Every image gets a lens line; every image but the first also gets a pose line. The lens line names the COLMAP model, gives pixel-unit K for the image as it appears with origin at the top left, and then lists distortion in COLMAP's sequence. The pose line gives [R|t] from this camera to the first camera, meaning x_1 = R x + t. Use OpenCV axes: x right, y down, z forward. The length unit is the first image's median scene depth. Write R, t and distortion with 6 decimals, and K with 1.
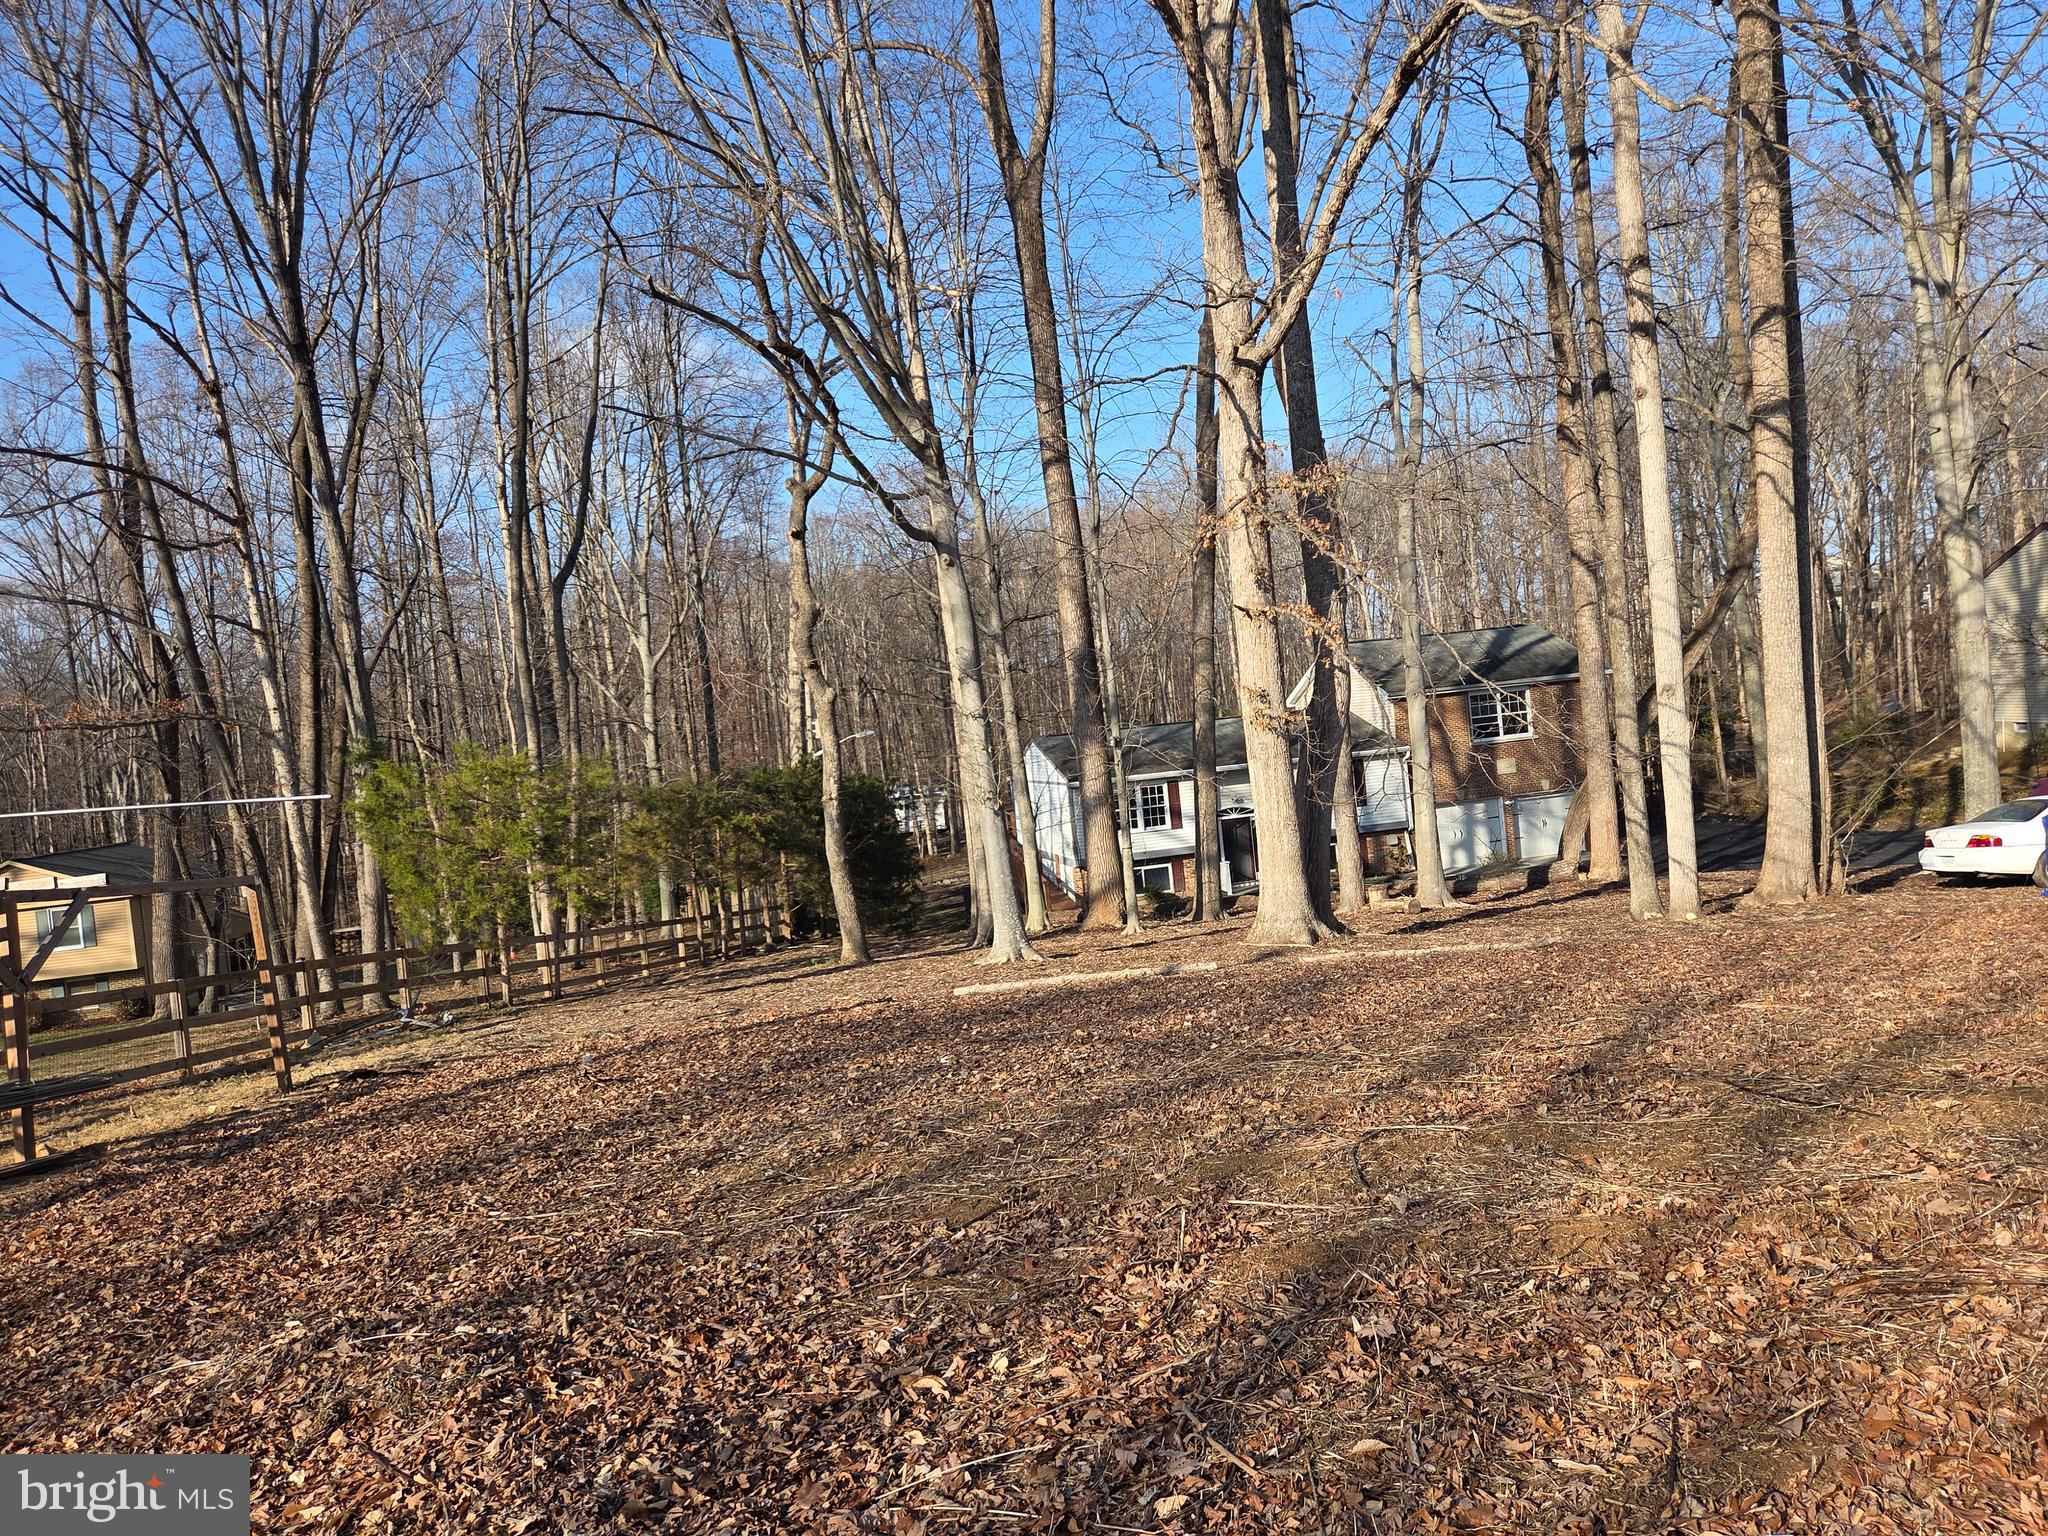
lens RADIAL K [[1347.1, 0, 1022.5], [0, 1347.1, 777.9], [0, 0, 1]] dist [0.044759, -0.008317]
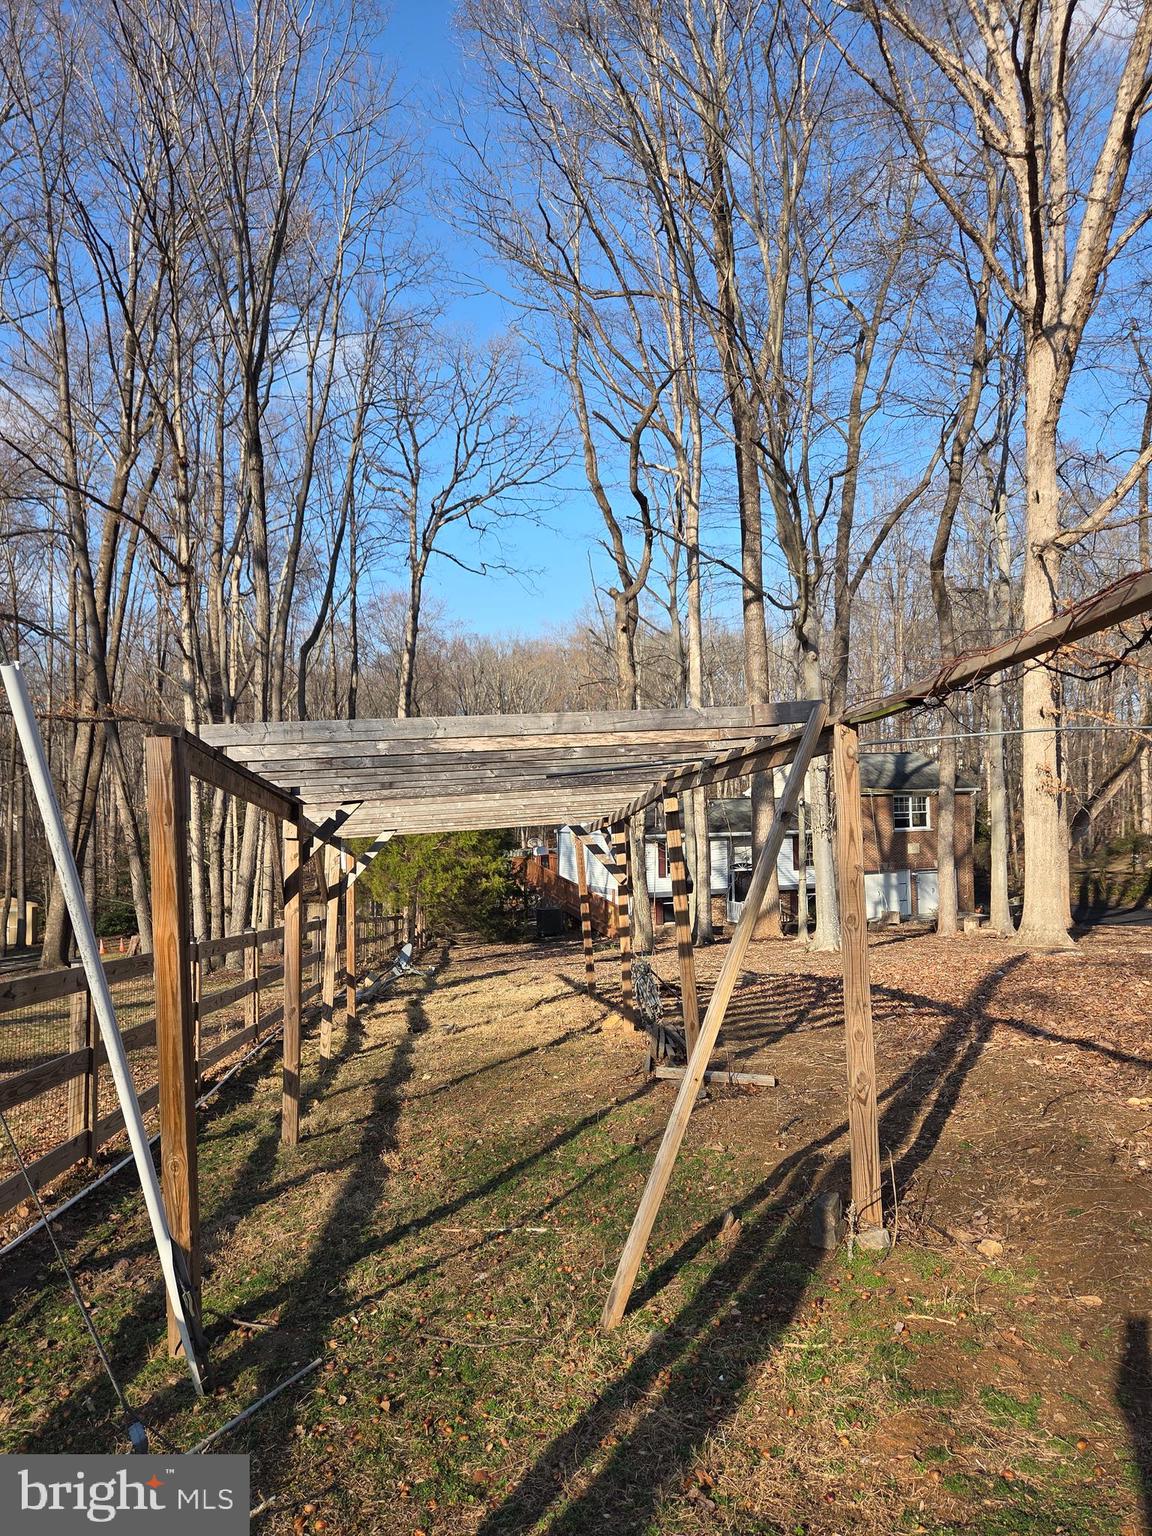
lens RADIAL K [[1010.3, 0, 574.2], [0, 1010.3, 771.4], [0, 0, 1]] dist [0.044759, -0.008317]
pose [[0.977212, 0.088276, 0.193039, -0.209485], [-0.073063, 0.993735, -0.084569, 0.027233], [-0.199295, 0.068538, 0.977540, 0.013585]]
